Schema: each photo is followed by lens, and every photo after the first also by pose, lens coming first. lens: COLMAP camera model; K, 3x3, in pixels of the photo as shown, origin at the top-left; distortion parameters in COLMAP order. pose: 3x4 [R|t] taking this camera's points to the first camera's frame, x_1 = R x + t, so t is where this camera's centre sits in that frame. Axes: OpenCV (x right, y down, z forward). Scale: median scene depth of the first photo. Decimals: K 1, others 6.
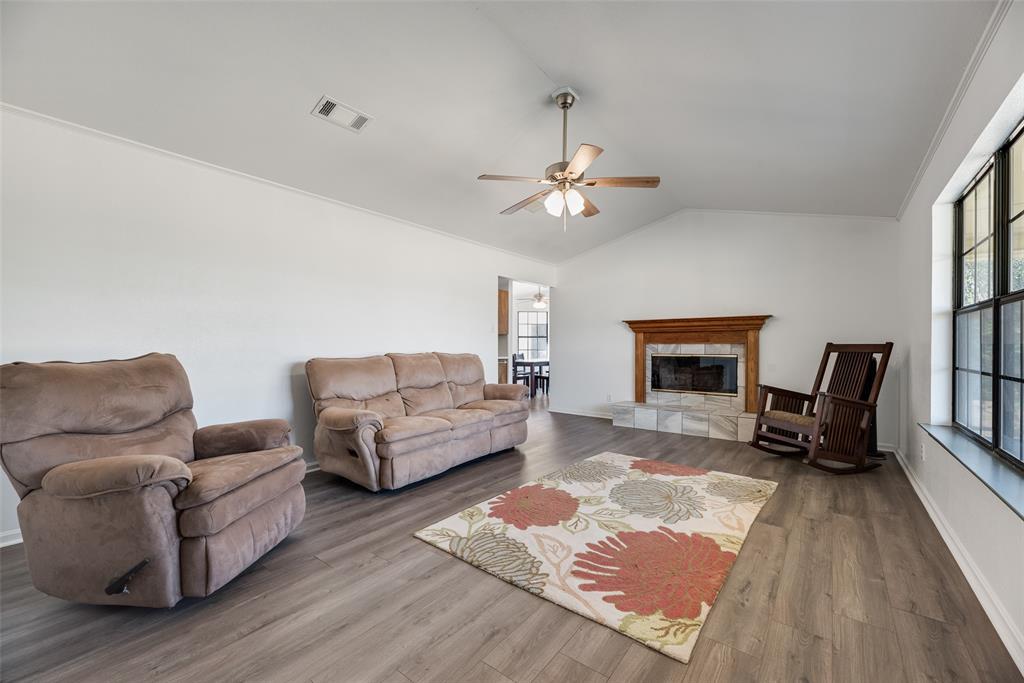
lens RADIAL K [[410.7, 0, 510.9], [0, 410.7, 344.3], [0, 0, 1]] dist [-0.003530, 0.000579]
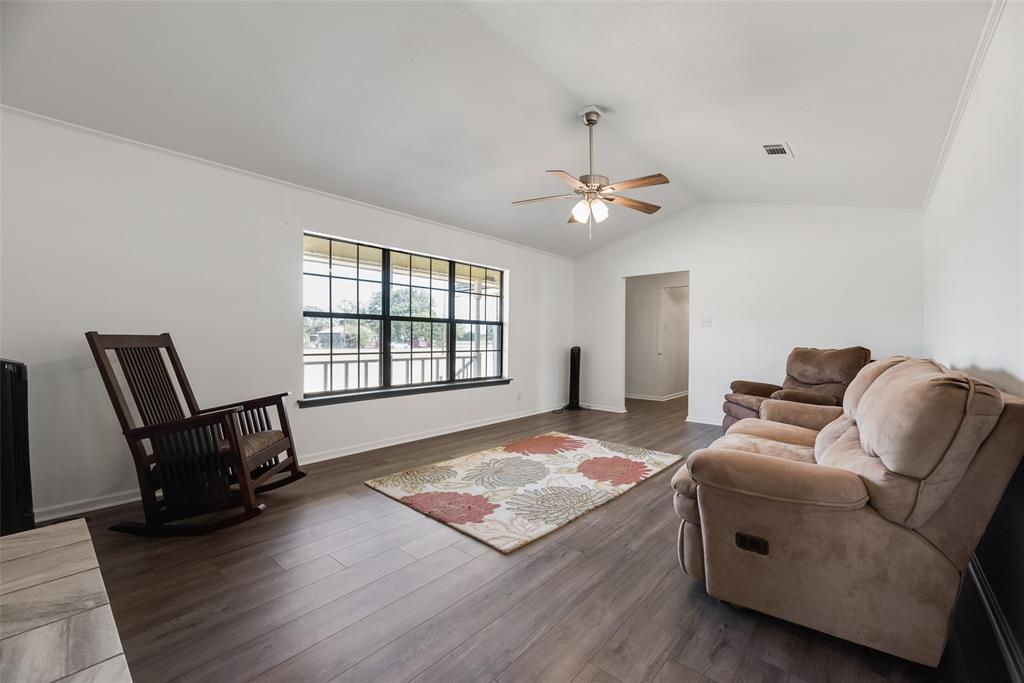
lens RADIAL K [[410.7, 0, 507.9], [0, 410.7, 341.9], [0, 0, 1]] dist [-0.003530, 0.000579]
pose [[-0.997822, -0.004365, 0.065816, 0.252346], [-0.004436, 0.999990, -0.000918, 0.008998], [-0.065811, -0.001208, -0.997831, 1.926585]]
